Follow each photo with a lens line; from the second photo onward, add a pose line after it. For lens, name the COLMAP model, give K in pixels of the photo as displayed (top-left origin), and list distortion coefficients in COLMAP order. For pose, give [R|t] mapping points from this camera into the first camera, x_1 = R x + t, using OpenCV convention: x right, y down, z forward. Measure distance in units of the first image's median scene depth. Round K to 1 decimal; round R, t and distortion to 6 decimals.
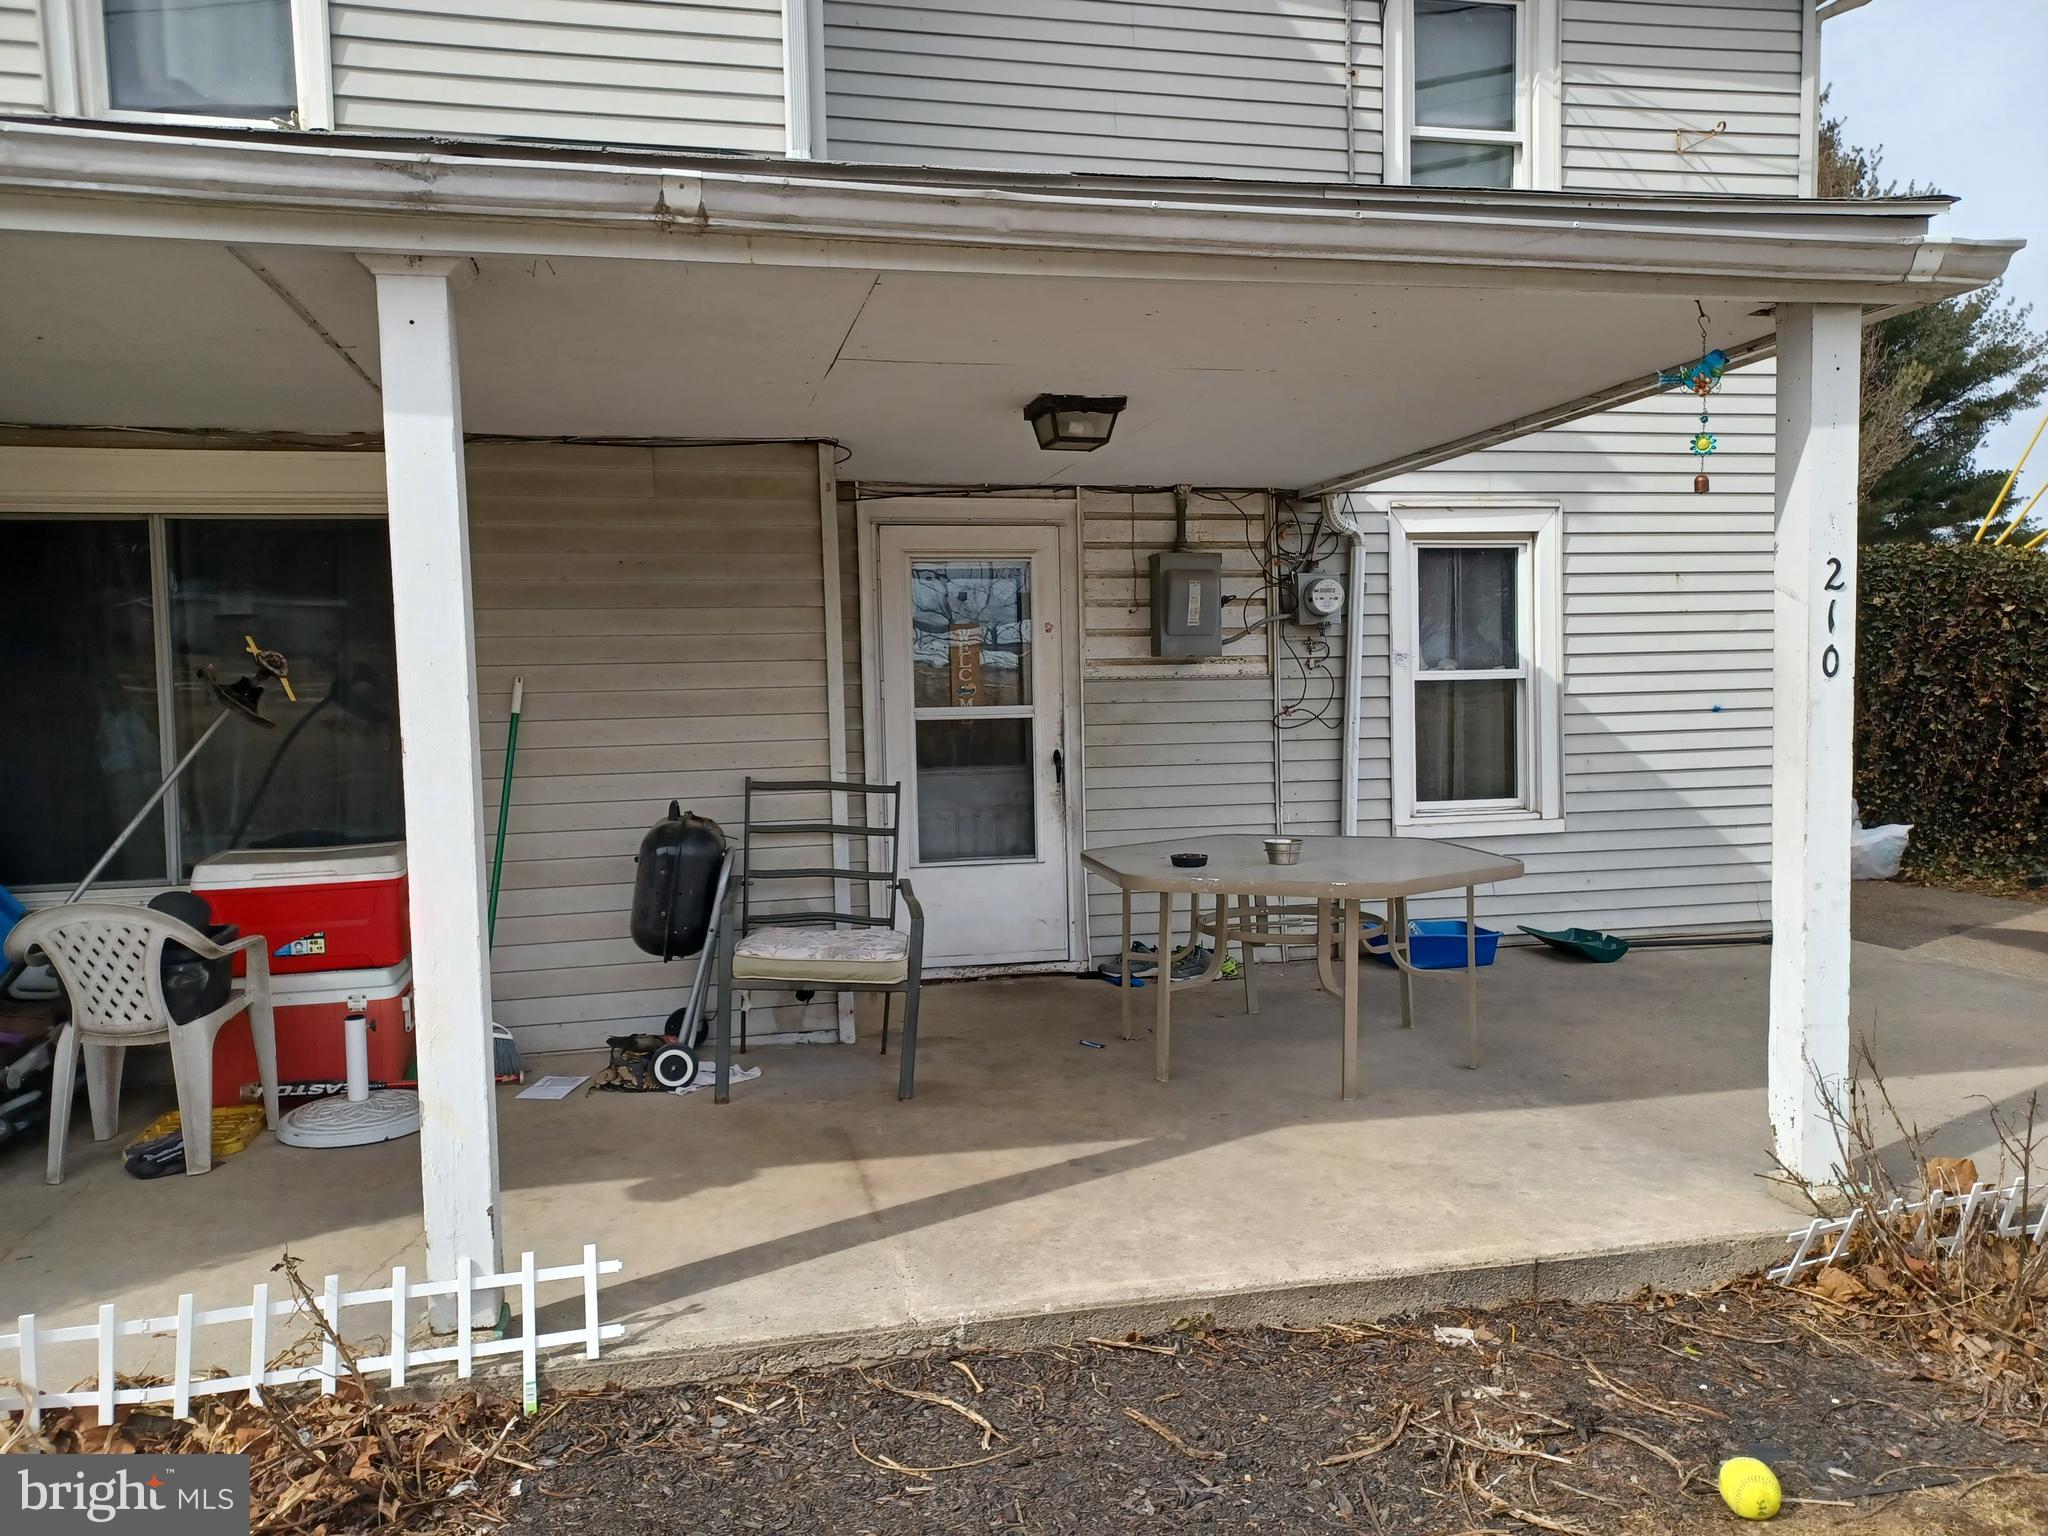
lens RADIAL K [[1463.5, 0, 1011.2], [0, 1463.5, 763.6], [0, 0, 1]] dist [0.036108, -0.012906]
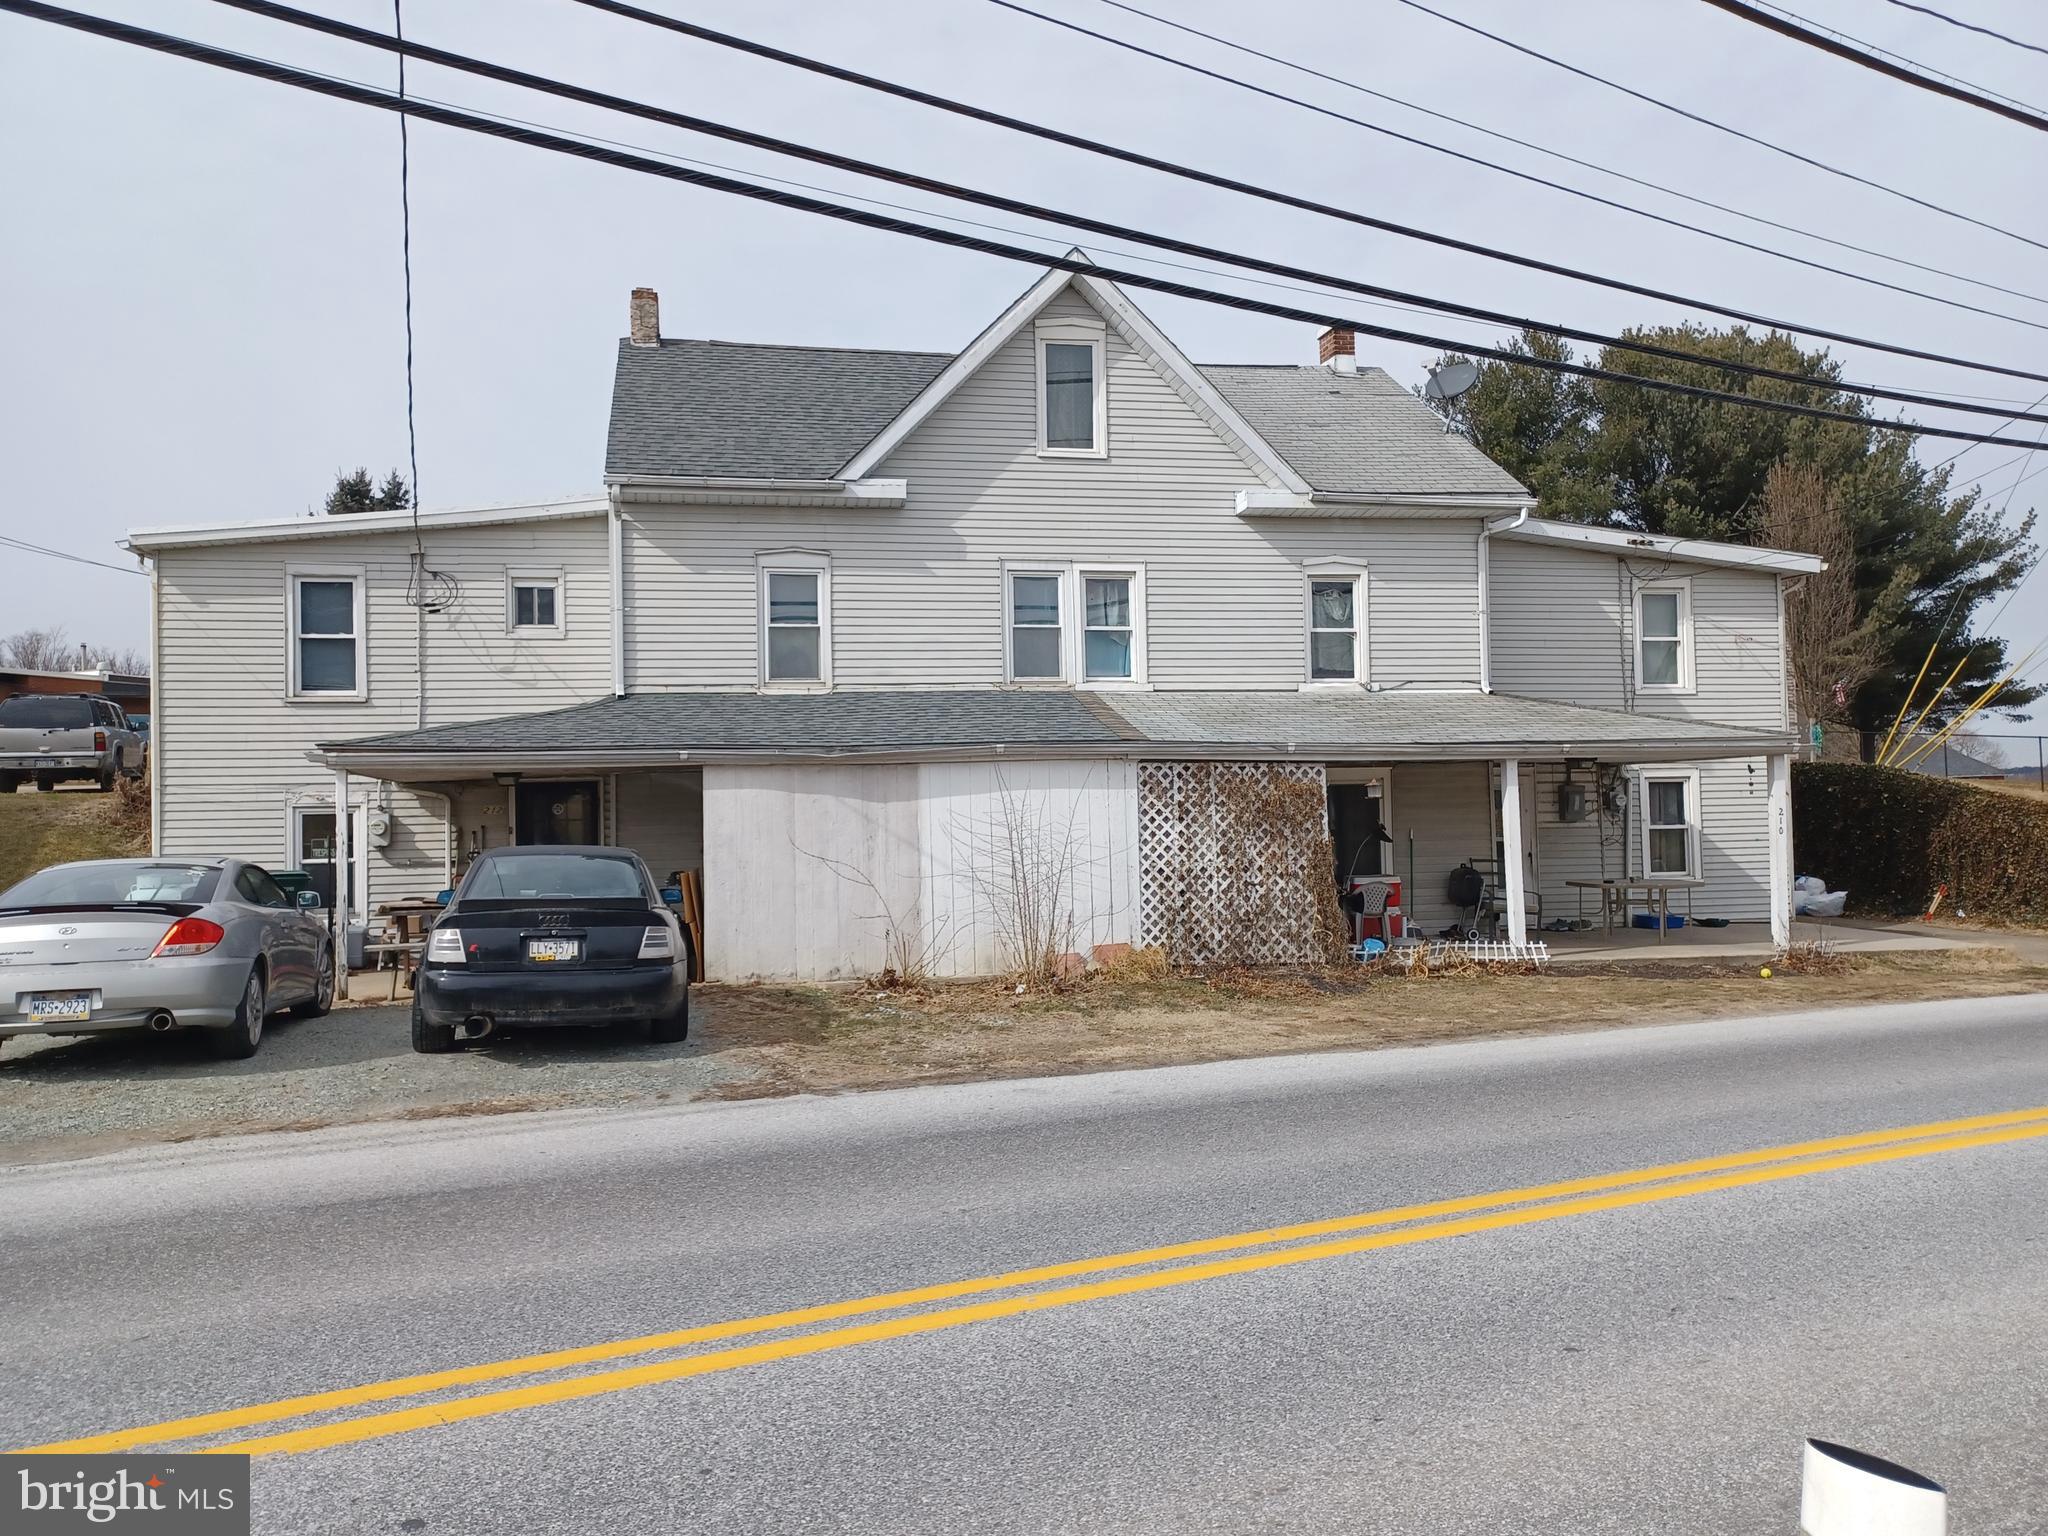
lens RADIAL K [[1463.5, 0, 1036.0], [0, 1463.5, 759.2], [0, 0, 1]] dist [0.036108, -0.012906]
pose [[0.999934, 0.004735, -0.010504, -0.870768], [-0.005618, 0.996302, -0.085732, 0.059175], [0.010059, 0.085785, 0.996263, -1.835789]]
